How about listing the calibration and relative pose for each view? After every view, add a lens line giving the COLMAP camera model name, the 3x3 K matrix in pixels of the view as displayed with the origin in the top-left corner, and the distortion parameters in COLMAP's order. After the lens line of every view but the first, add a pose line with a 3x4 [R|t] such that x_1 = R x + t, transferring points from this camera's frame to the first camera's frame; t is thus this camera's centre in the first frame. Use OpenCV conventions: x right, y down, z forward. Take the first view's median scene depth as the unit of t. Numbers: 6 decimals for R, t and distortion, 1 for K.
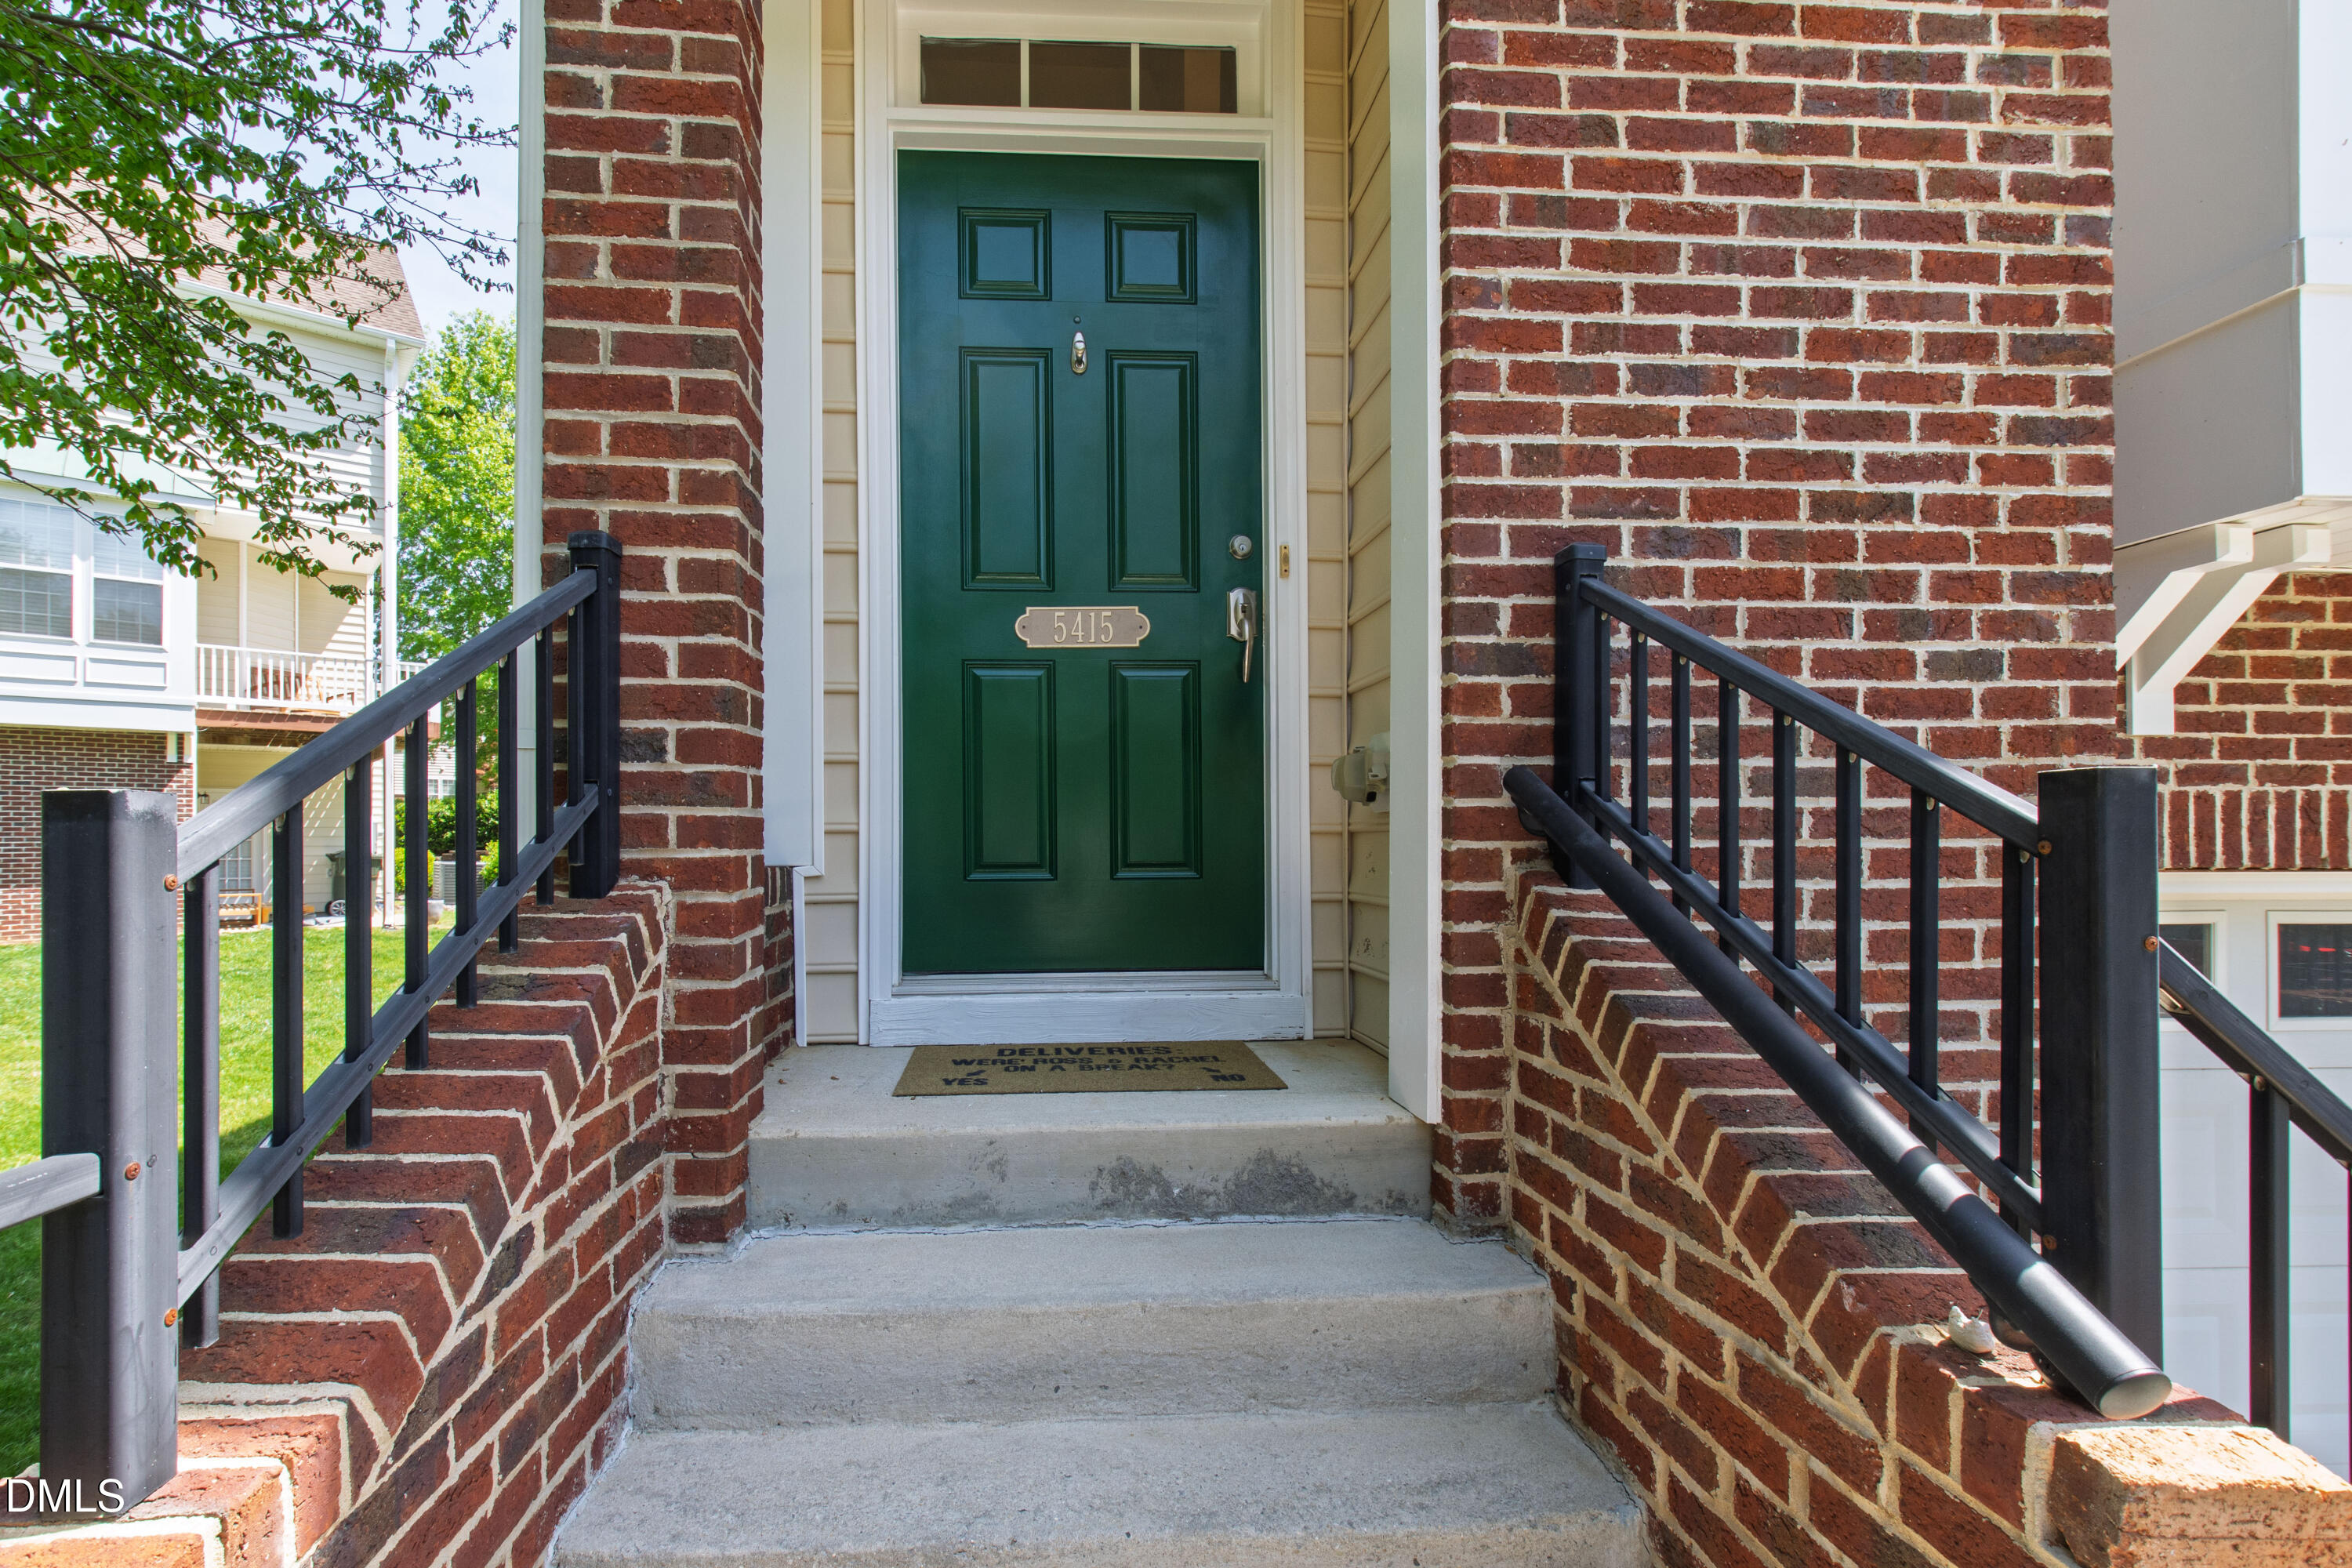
lens RADIAL K [[1328.9, 0, 1178.6], [0, 1328.9, 804.0], [0, 0, 1]] dist [-0.002718, -0.000432]
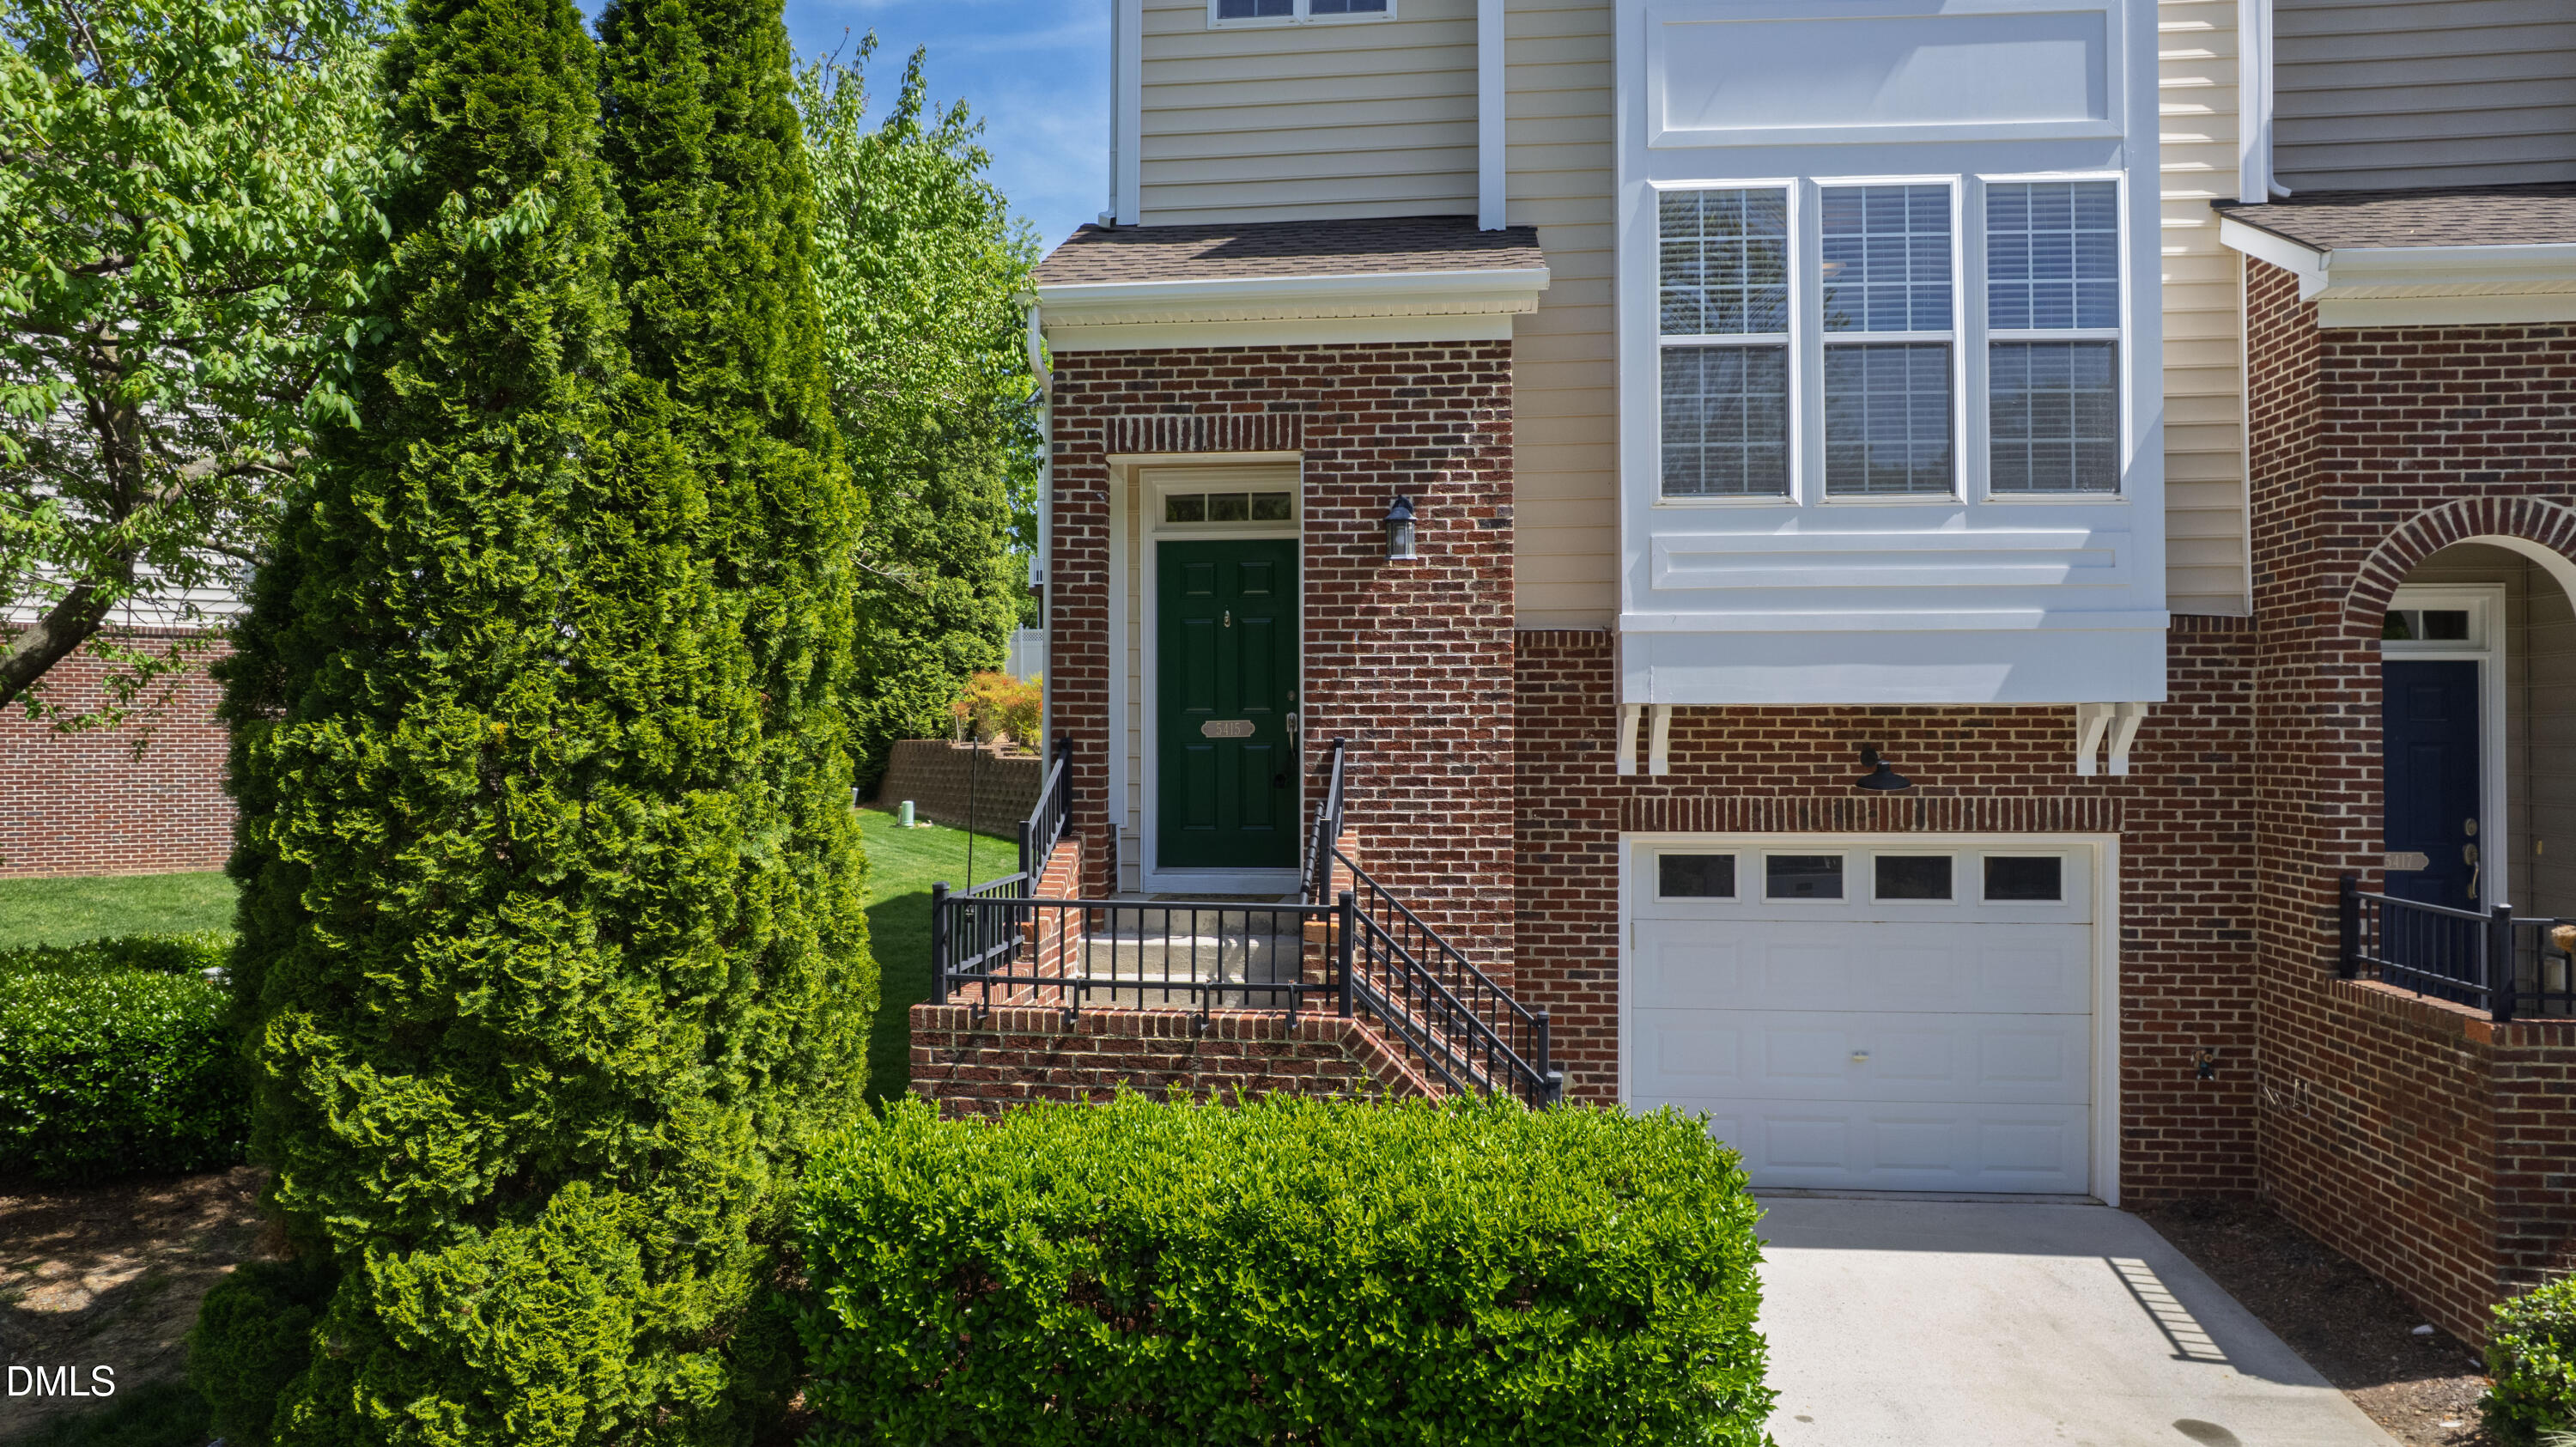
lens RADIAL K [[1645.1, 0, 1289.8], [0, 1645.1, 705.3], [0, 0, 1]] dist [-0.037133, 0.014564]
pose [[0.984501, -0.000932, -0.175376, 0.878435], [0.000199, 0.999991, -0.004200, -0.246143], [0.175379, 0.004100, 0.984493, -3.055088]]
